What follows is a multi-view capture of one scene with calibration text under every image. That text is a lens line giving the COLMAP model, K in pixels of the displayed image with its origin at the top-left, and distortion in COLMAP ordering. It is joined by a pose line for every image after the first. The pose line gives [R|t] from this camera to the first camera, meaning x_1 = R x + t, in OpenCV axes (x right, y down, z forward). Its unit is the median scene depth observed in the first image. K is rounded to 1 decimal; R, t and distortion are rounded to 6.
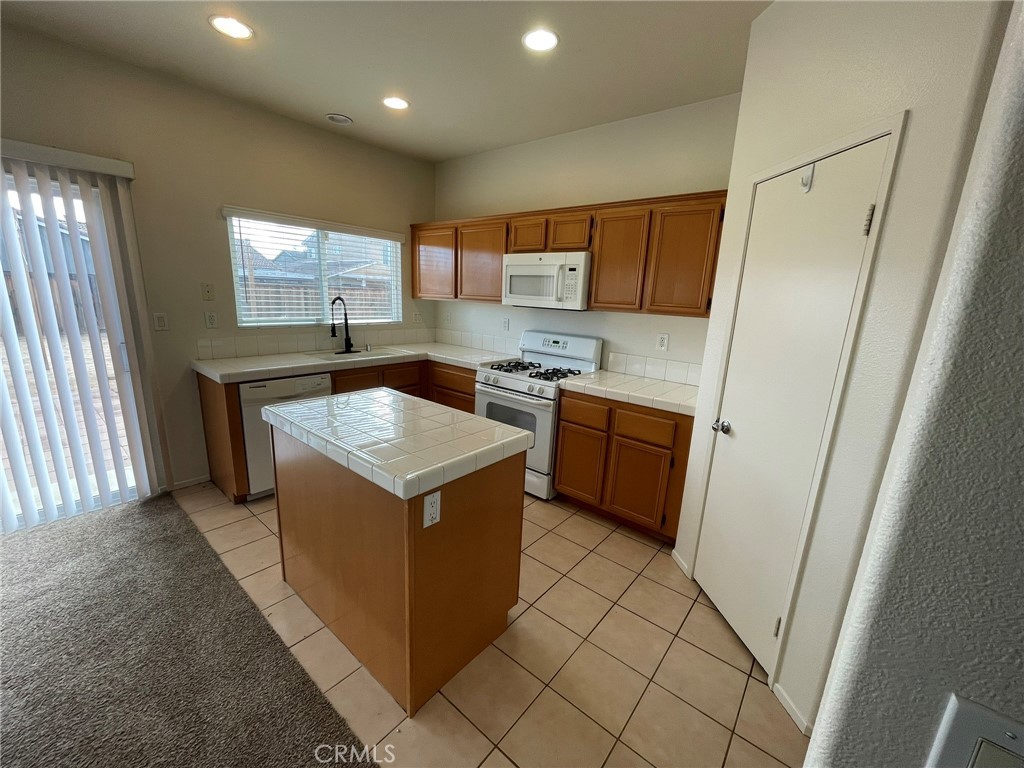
lens RADIAL K [[411.8, 0, 512.7], [0, 411.8, 389.4], [0, 0, 1]] dist [-0.003080, -0.000294]
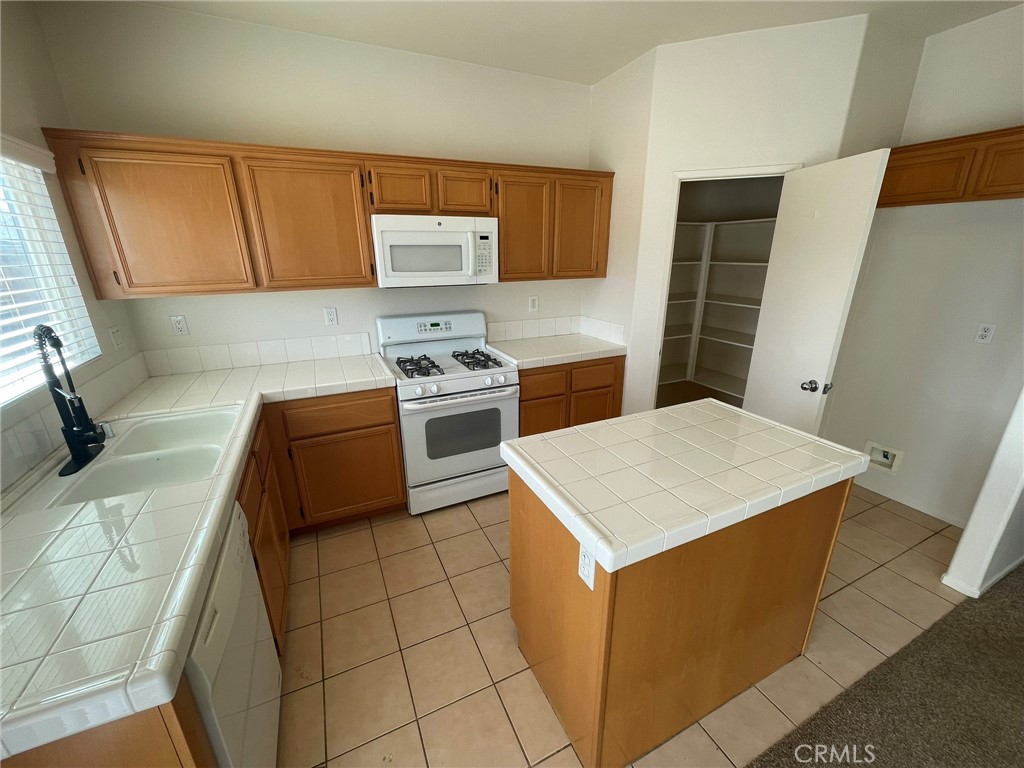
lens RADIAL K [[411.8, 0, 513.6], [0, 411.8, 386.6], [0, 0, 1]] dist [-0.003080, -0.000294]
pose [[0.427730, -0.328843, 0.841968, -0.666624], [0.234150, 0.939990, 0.248176, -0.194377], [-0.873053, 0.090995, 0.479061, 0.549848]]
